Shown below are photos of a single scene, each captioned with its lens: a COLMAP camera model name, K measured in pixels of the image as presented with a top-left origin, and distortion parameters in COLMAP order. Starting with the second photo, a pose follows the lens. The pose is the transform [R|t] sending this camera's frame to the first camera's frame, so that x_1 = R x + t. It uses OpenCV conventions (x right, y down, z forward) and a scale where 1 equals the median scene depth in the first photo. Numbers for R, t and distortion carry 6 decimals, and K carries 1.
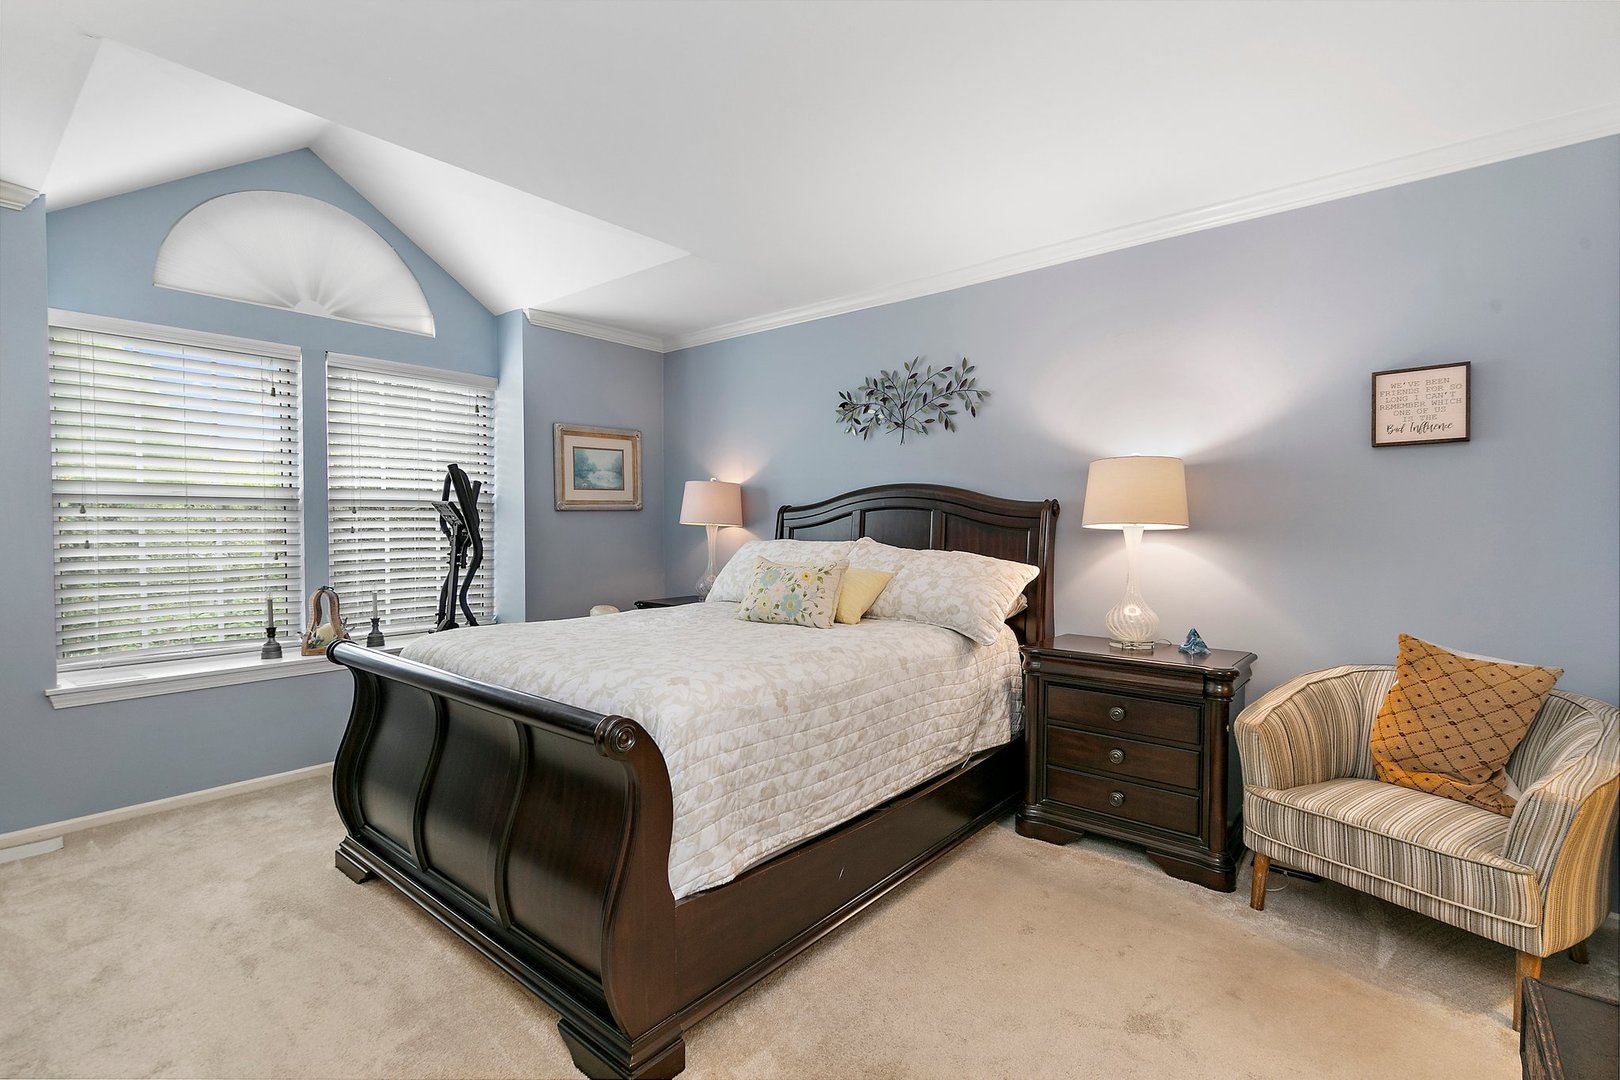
lens RADIAL K [[743.9, 0, 814.3], [0, 743.9, 544.9], [0, 0, 1]] dist [0.002303, -0.000218]
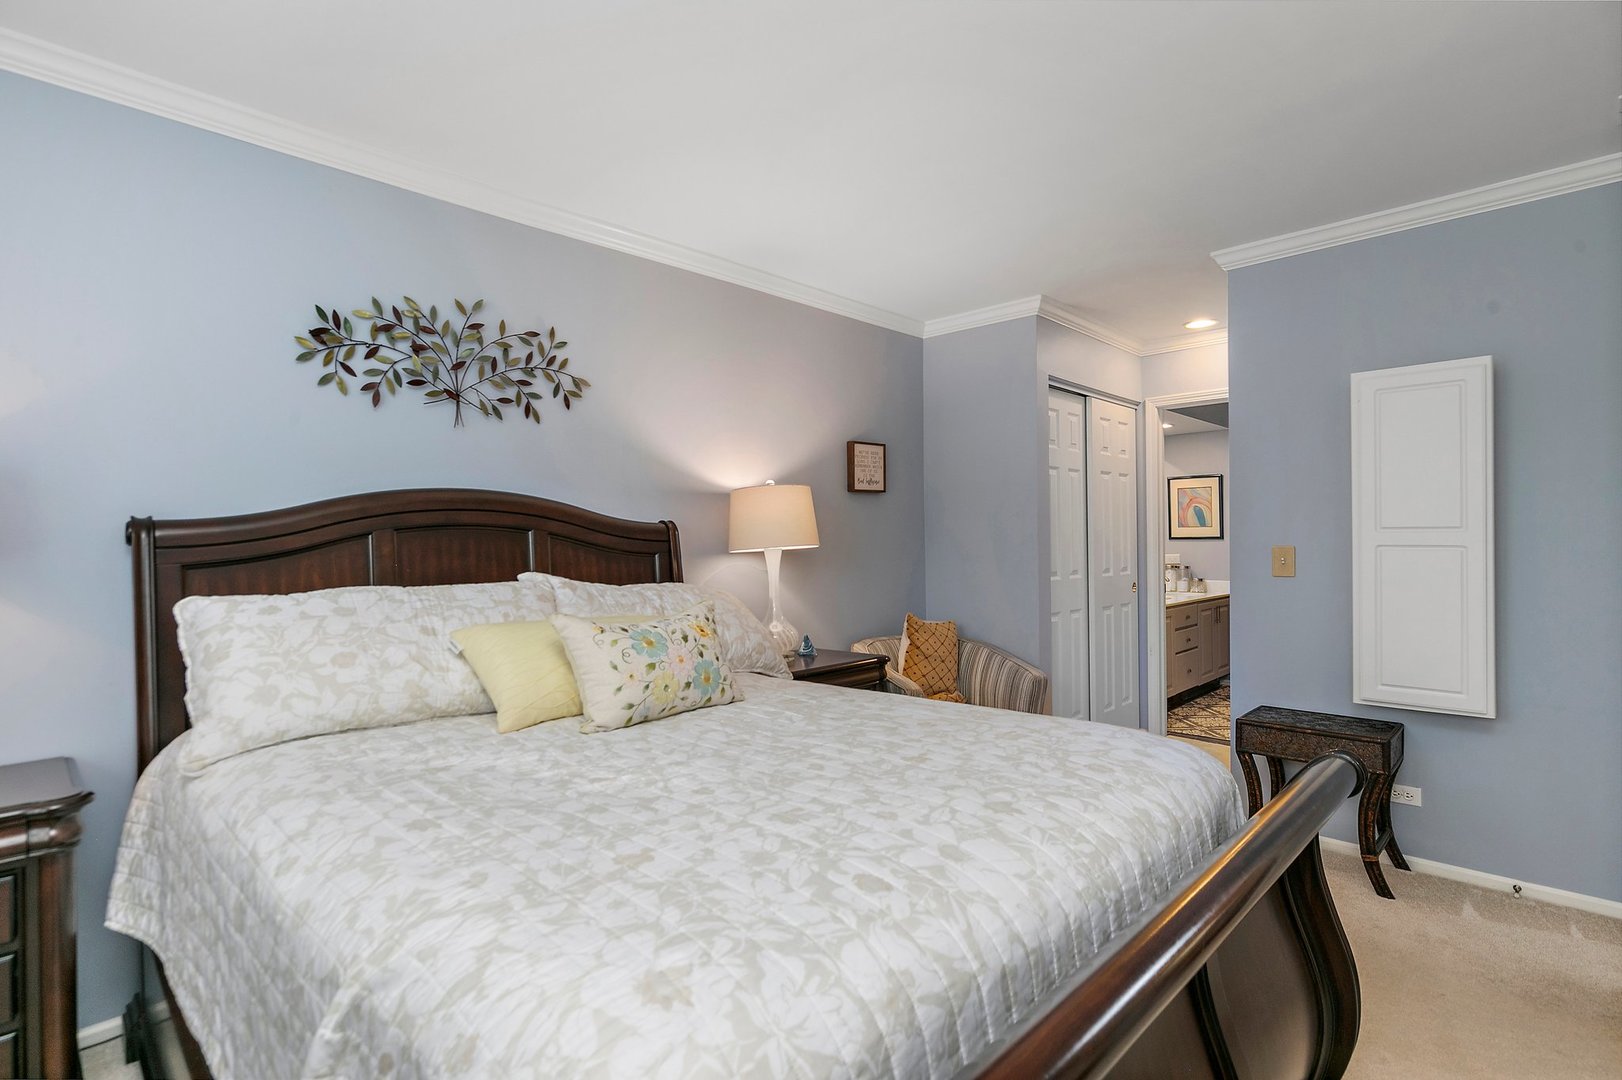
lens RADIAL K [[780.5, 0, 812.1], [0, 780.5, 543.2], [0, 0, 1]] dist [0.000315, -0.000622]
pose [[0.086334, -0.003267, 0.996261, -0.541812], [0.040652, 0.999173, -0.000246, -0.023873], [-0.995437, 0.040521, 0.086396, 0.667757]]
